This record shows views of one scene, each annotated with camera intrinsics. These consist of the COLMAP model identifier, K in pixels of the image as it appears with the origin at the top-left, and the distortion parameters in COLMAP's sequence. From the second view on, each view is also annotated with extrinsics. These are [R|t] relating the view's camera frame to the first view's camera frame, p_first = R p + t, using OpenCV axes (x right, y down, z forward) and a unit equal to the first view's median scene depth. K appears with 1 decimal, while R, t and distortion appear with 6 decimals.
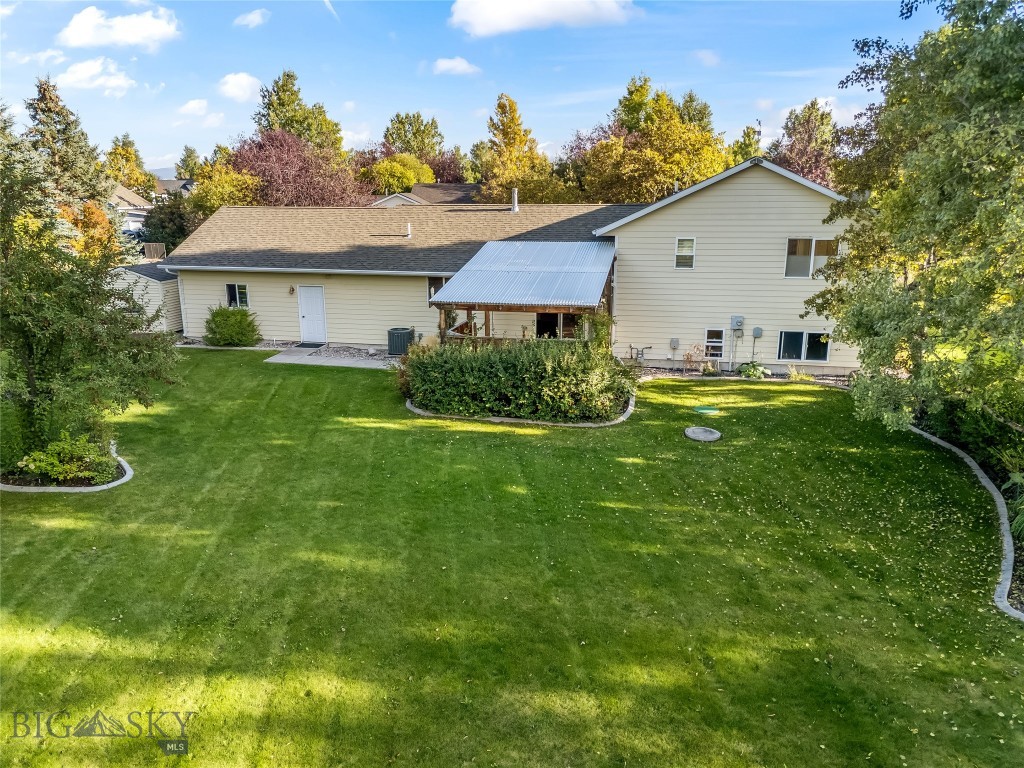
lens RADIAL K [[757.6, 0, 512.0], [0, 757.6, 384.0], [0, 0, 1]] dist [0.040856, -0.001597]
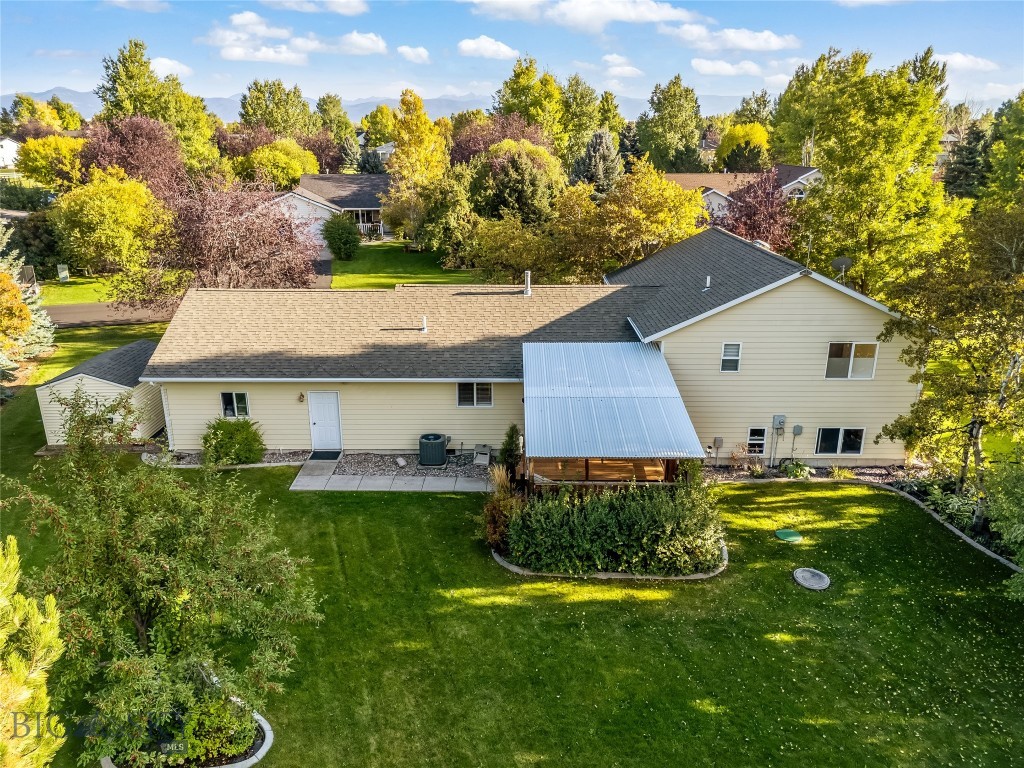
lens RADIAL K [[757.6, 0, 512.0], [0, 757.6, 384.0], [0, 0, 1]] dist [0.040856, -0.001597]
pose [[0.979714, -0.060642, 0.191006, -0.246075], [0.047974, 0.996374, 0.070269, -0.218300], [-0.194575, -0.059680, 0.979070, 0.070515]]
